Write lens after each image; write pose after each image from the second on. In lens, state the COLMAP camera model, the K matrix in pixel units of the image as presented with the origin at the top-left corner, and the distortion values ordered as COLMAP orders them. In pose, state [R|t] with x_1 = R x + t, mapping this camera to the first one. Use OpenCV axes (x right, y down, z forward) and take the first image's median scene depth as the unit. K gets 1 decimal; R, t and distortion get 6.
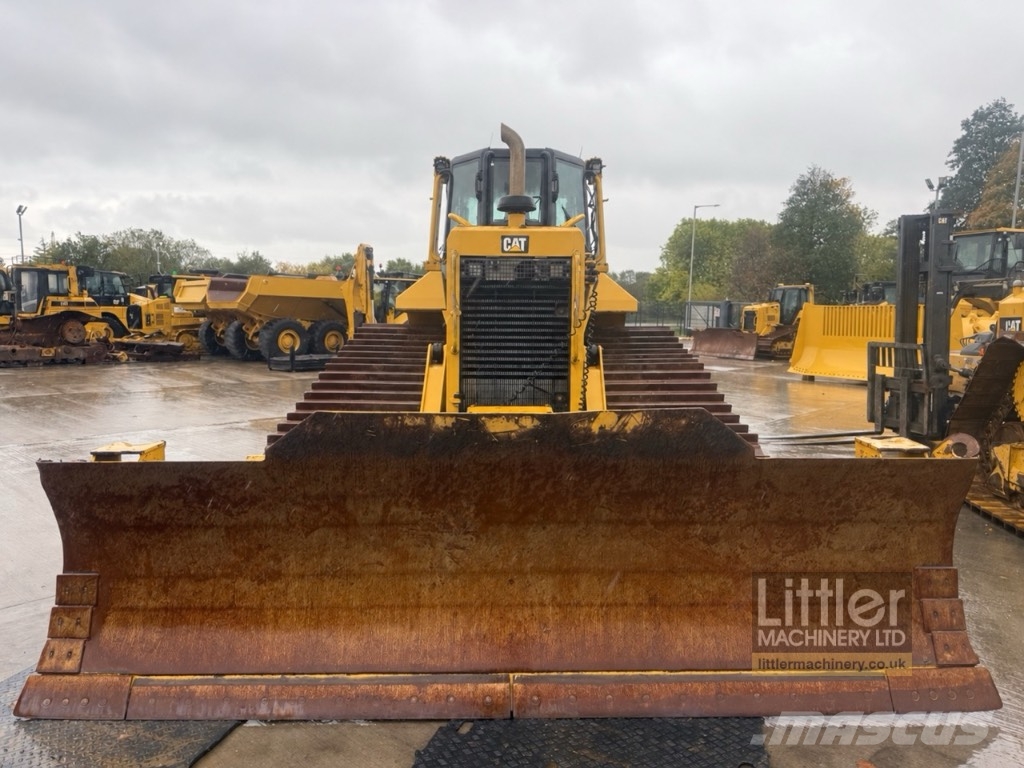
lens RADIAL K [[723.3, 0, 512.0], [0, 723.3, 384.0], [0, 0, 1]] dist [0.136289, -0.204573]
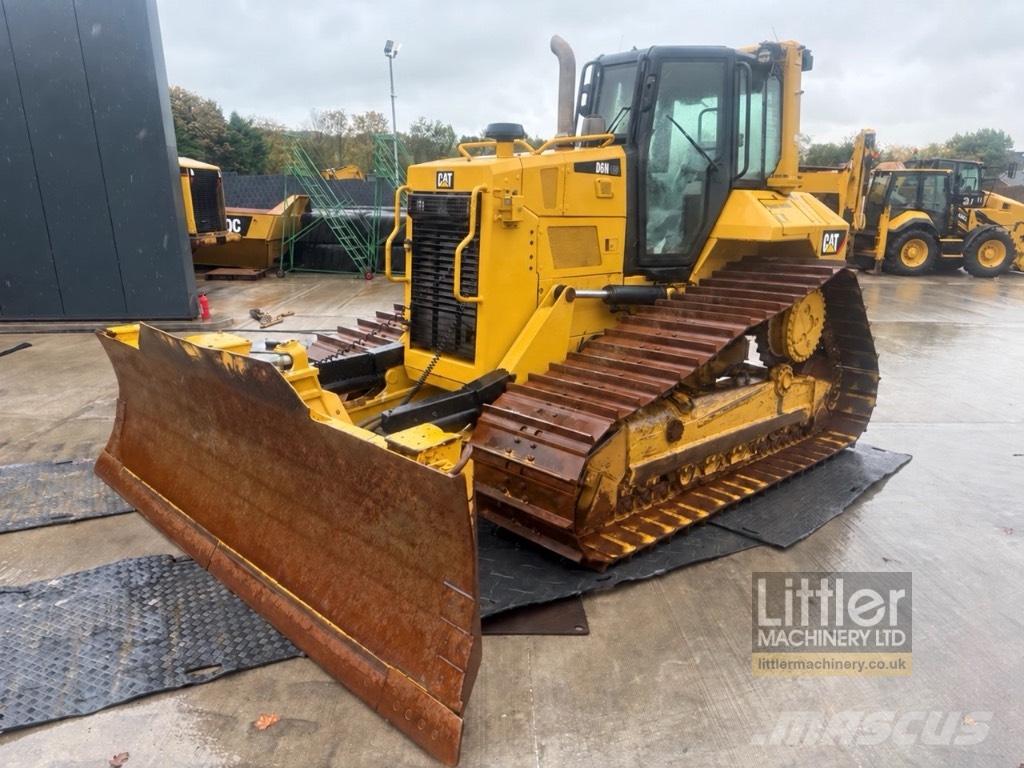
lens RADIAL K [[723.3, 0, 512.0], [0, 723.3, 384.0], [0, 0, 1]] dist [0.136289, -0.204573]
pose [[0.692883, 0.182844, -0.697482, 1.173073], [-0.077191, 0.980565, 0.180371, -0.146014], [0.716906, -0.071137, 0.693531, 0.475596]]
